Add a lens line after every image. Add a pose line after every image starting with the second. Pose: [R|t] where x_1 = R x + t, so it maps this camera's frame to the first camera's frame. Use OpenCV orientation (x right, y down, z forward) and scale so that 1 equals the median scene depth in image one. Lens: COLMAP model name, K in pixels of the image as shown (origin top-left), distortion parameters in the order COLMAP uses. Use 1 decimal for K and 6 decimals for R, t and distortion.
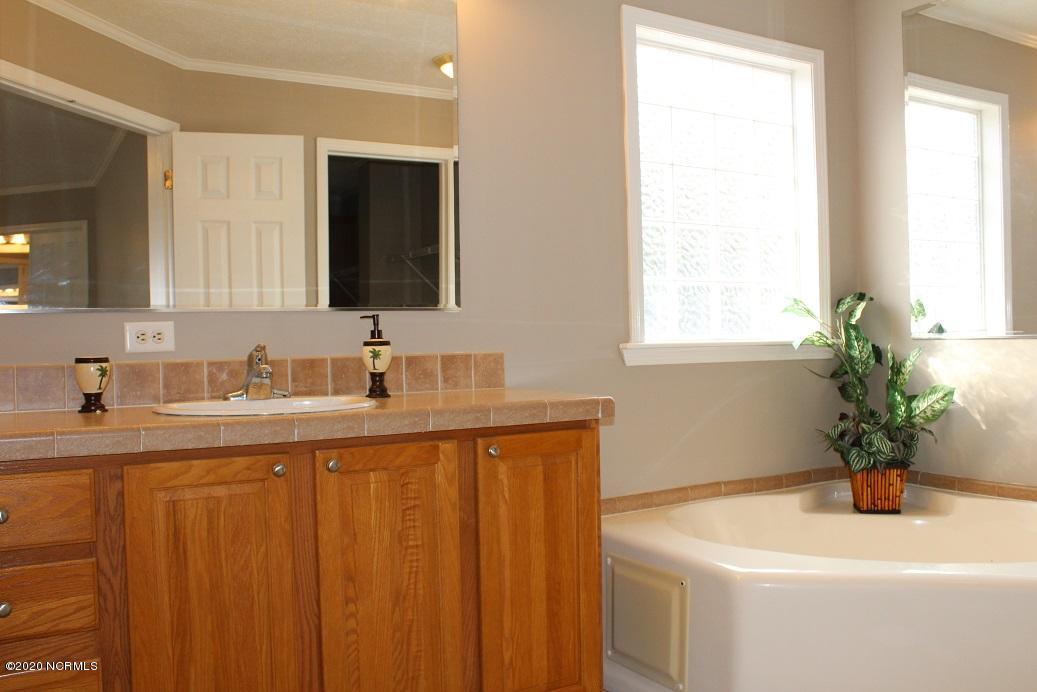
lens RADIAL K [[912.3, 0, 518.5], [0, 912.3, 346.0], [0, 0, 1]] dist [-0.100676, 0.001498]
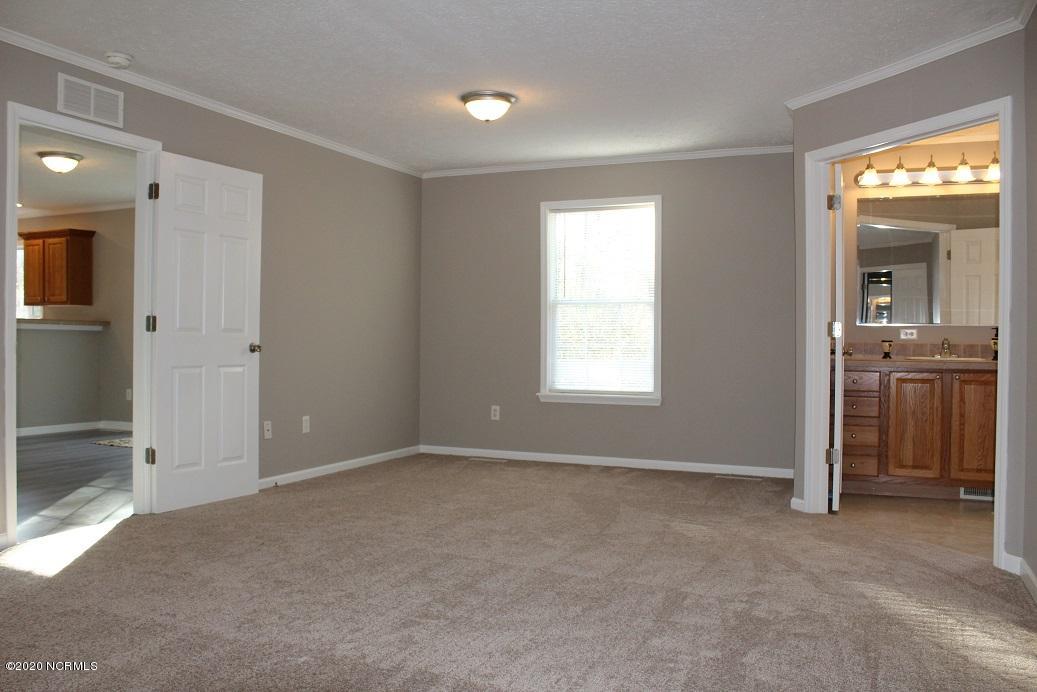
lens RADIAL K [[868.8, 0, 518.5], [0, 868.8, 346.0], [0, 0, 1]] dist [-0.161810, 0.139093]
pose [[0.584901, 0.034455, -0.810372, 1.014582], [-0.030266, 0.999329, 0.020643, 0.009583], [0.810540, 0.012453, 0.585551, -1.542041]]
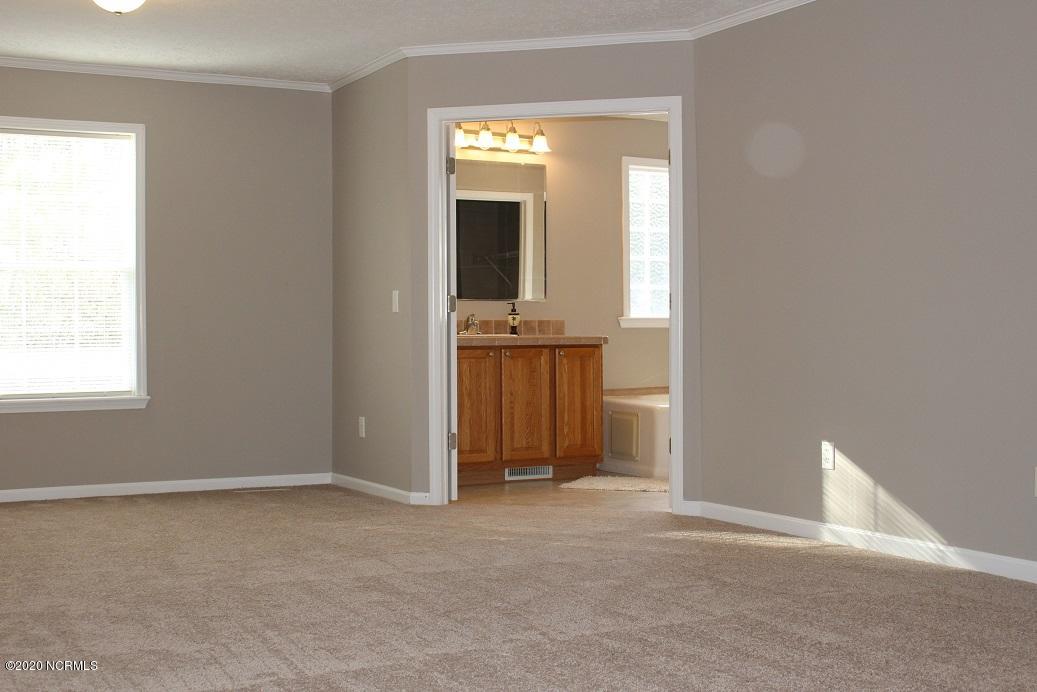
lens RADIAL K [[1338.3, 0, 518.5], [0, 1338.3, 346.0], [0, 0, 1]] dist [-0.003502, 0.003299]
pose [[0.999195, 0.014609, -0.037363, -0.007038], [-0.014571, 0.999893, 0.001297, 0.082776], [0.037378, -0.000751, 0.999301, -2.776332]]
